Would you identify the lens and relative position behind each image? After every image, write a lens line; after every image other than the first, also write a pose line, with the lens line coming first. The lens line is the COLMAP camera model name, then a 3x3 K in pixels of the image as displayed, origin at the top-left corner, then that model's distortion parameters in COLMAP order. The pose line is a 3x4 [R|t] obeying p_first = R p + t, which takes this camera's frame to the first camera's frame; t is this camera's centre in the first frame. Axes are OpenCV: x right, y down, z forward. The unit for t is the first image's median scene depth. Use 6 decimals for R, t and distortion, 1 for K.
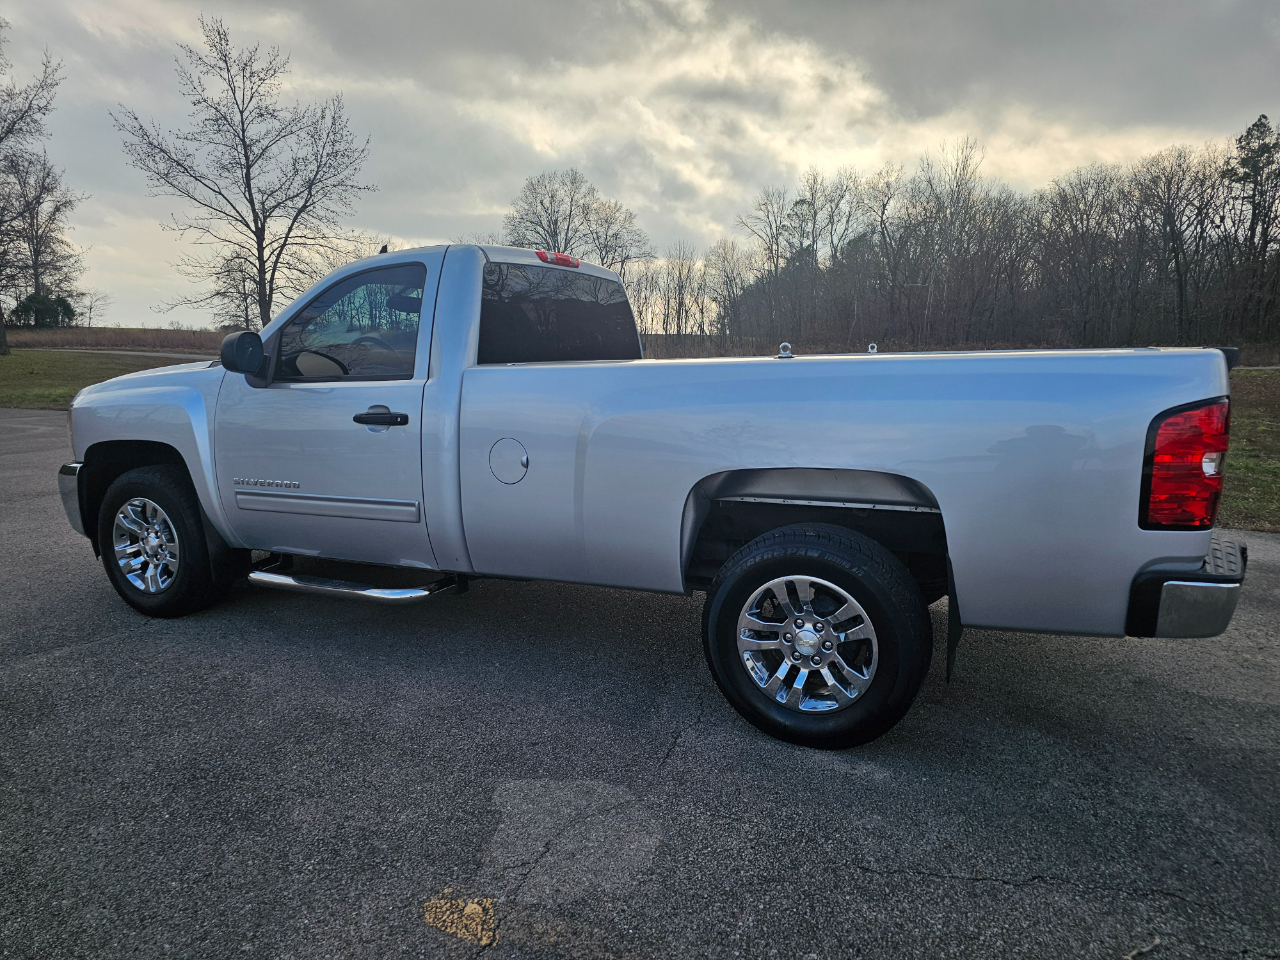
lens RADIAL K [[861.8, 0, 636.4], [0, 861.8, 489.7], [0, 0, 1]] dist [0.044422, -0.032604]
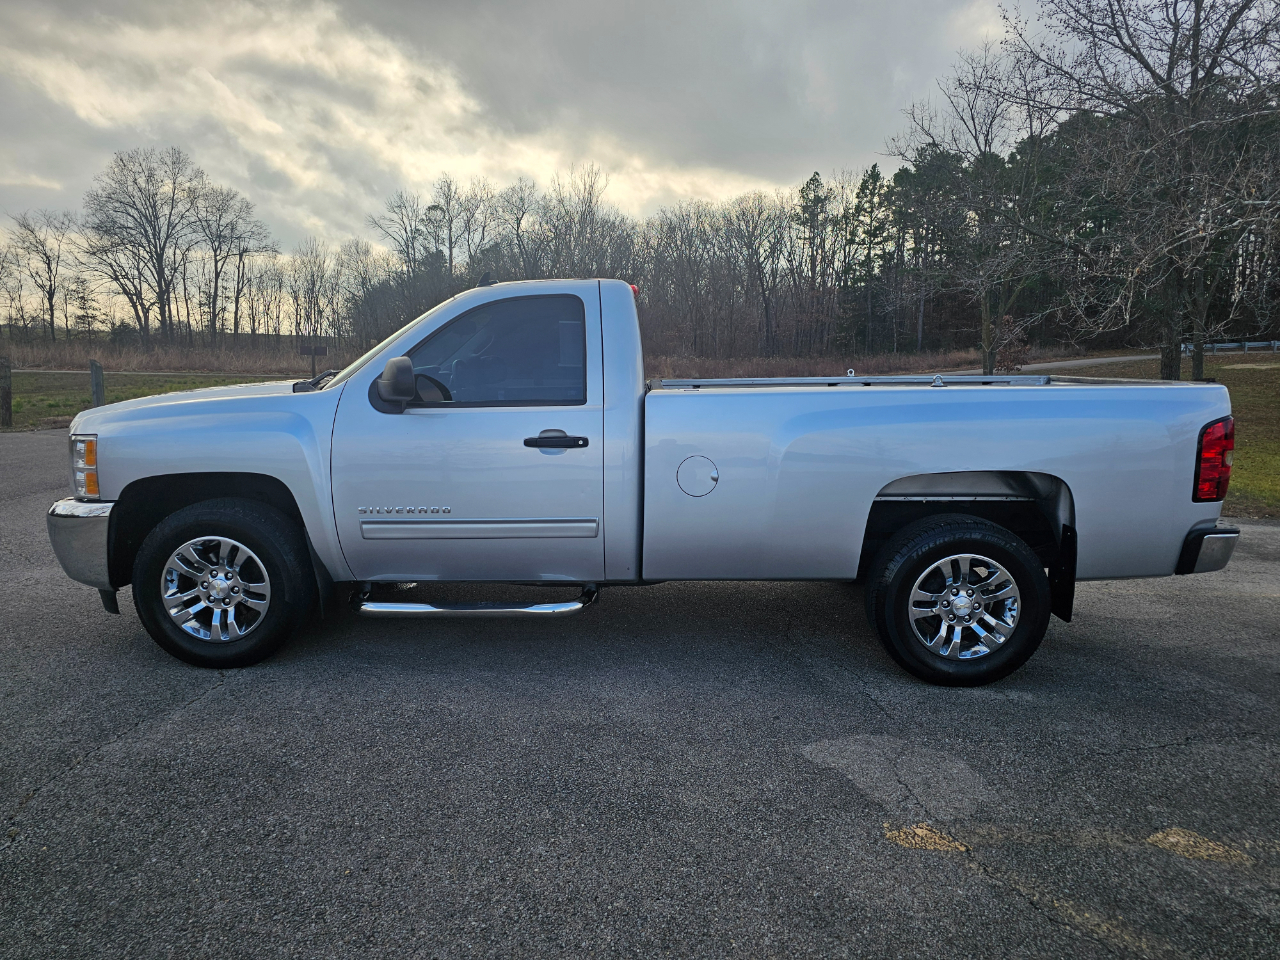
lens RADIAL K [[861.8, 0, 635.4], [0, 861.8, 481.2], [0, 0, 1]] dist [0.044422, -0.032604]
pose [[0.910755, -0.045389, 0.410446, -0.062944], [0.051608, 0.998659, -0.004078, -0.002461], [-0.409711, 0.024896, 0.911876, 0.000581]]
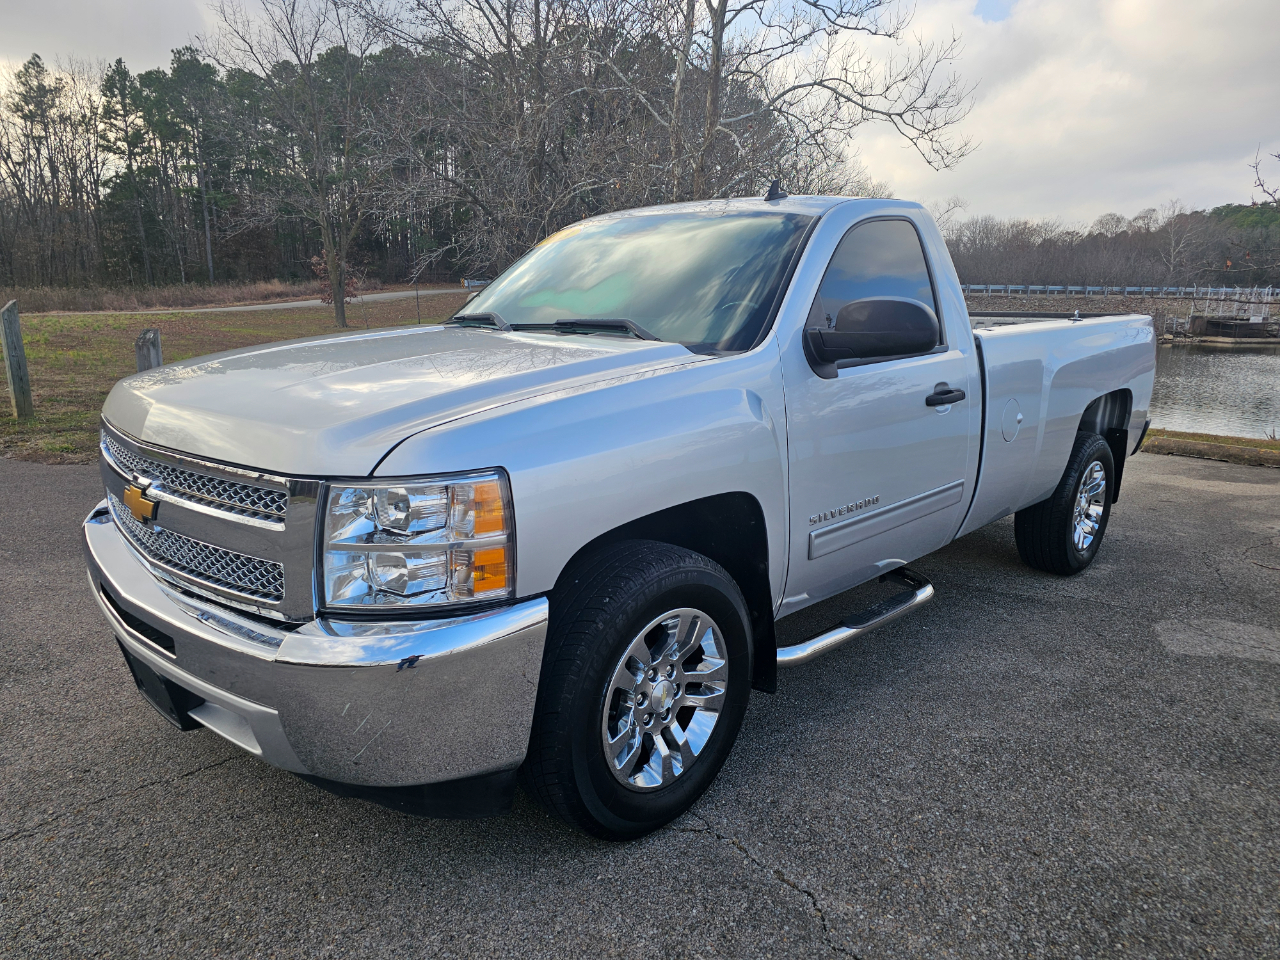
lens RADIAL K [[861.8, 0, 641.7], [0, 861.8, 477.7], [0, 0, 1]] dist [0.044422, -0.032604]
pose [[0.321266, -0.185448, 0.928654, -0.121693], [0.137685, 0.979365, 0.147943, -0.017273], [-0.936926, 0.080333, 0.340170, 0.097903]]
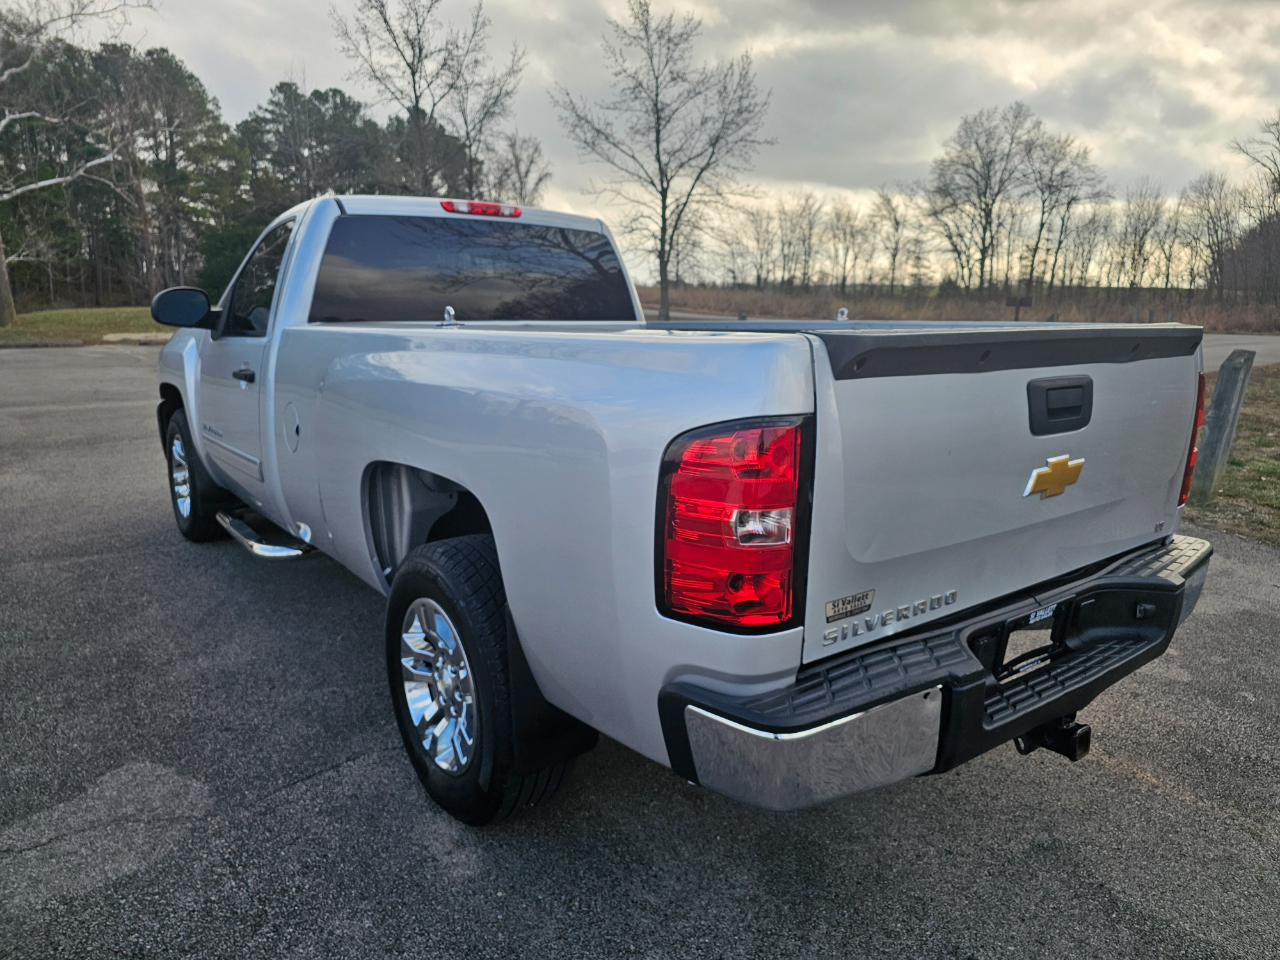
lens RADIAL K [[861.8, 0, 650.2], [0, 861.8, 480.6], [0, 0, 1]] dist [0.044422, -0.032604]
pose [[0.892917, 0.102808, -0.438327, 0.056910], [-0.084217, 0.994535, 0.061707, -0.006173], [0.442275, -0.018184, 0.896695, 0.029534]]
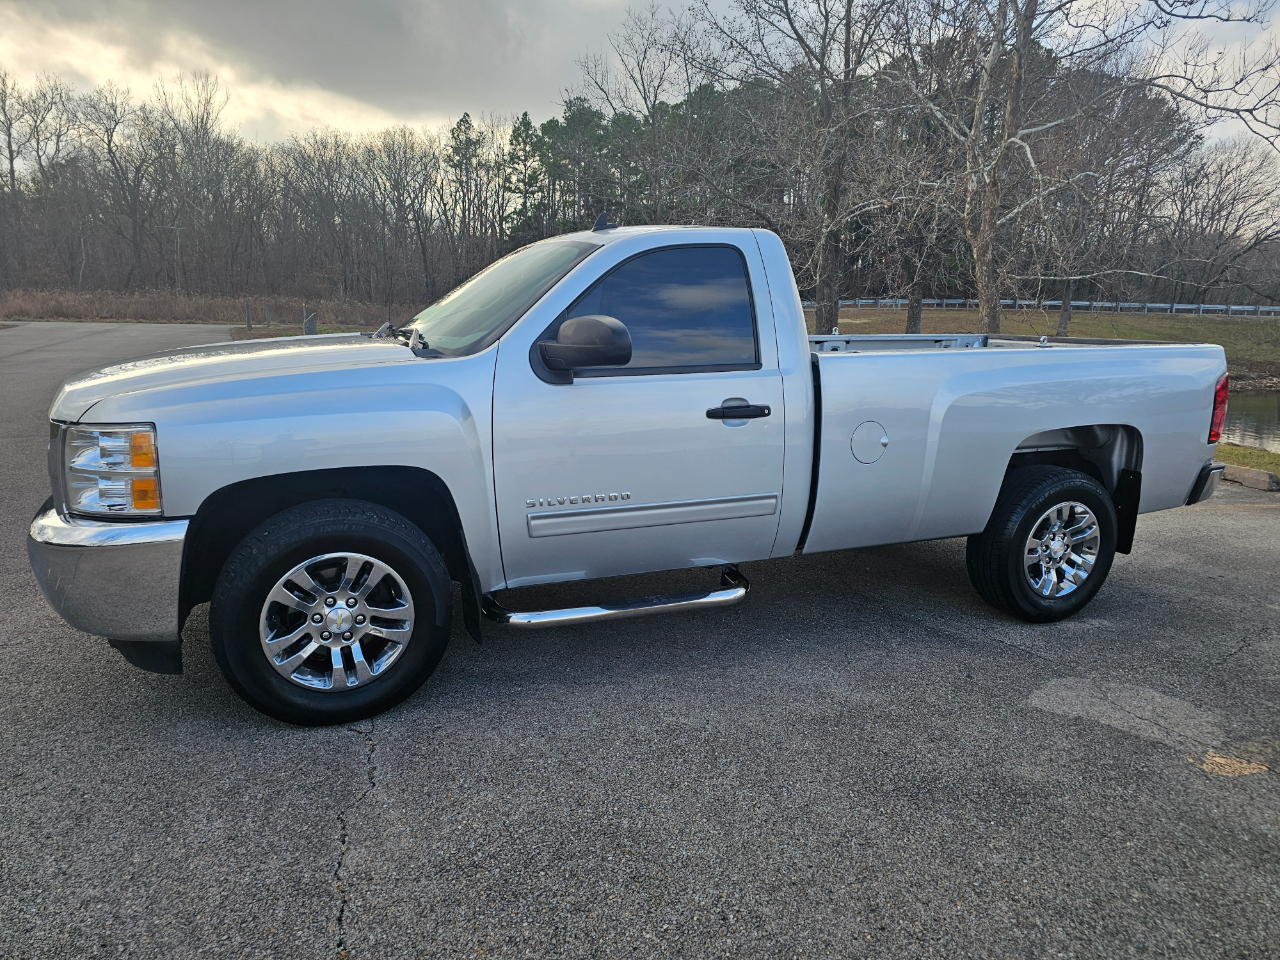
lens RADIAL K [[861.8, 0, 643.4], [0, 861.8, 480.0], [0, 0, 1]] dist [0.044422, -0.032604]
pose [[0.664252, -0.121644, 0.737544, -0.105136], [0.089826, 0.992510, 0.082795, -0.009394], [-0.742092, 0.011254, 0.670204, 0.044154]]
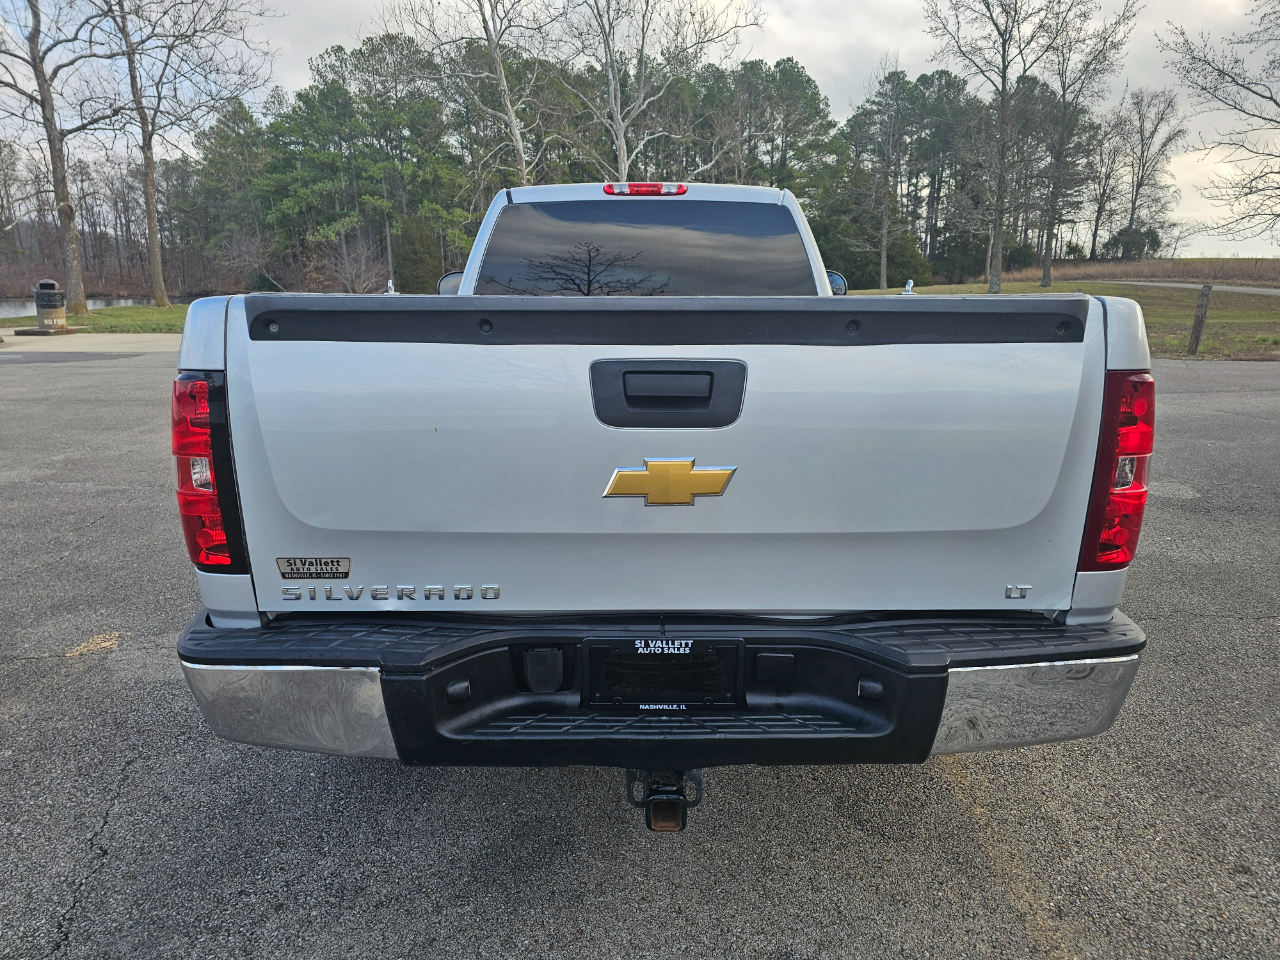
lens RADIAL K [[861.8, 0, 629.0], [0, 861.8, 486.4], [0, 0, 1]] dist [0.044422, -0.032604]
pose [[0.441013, 0.209234, -0.872771, 0.076505], [-0.146160, 0.976207, 0.160177, -0.009148], [0.885519, 0.056924, 0.461102, 0.050046]]
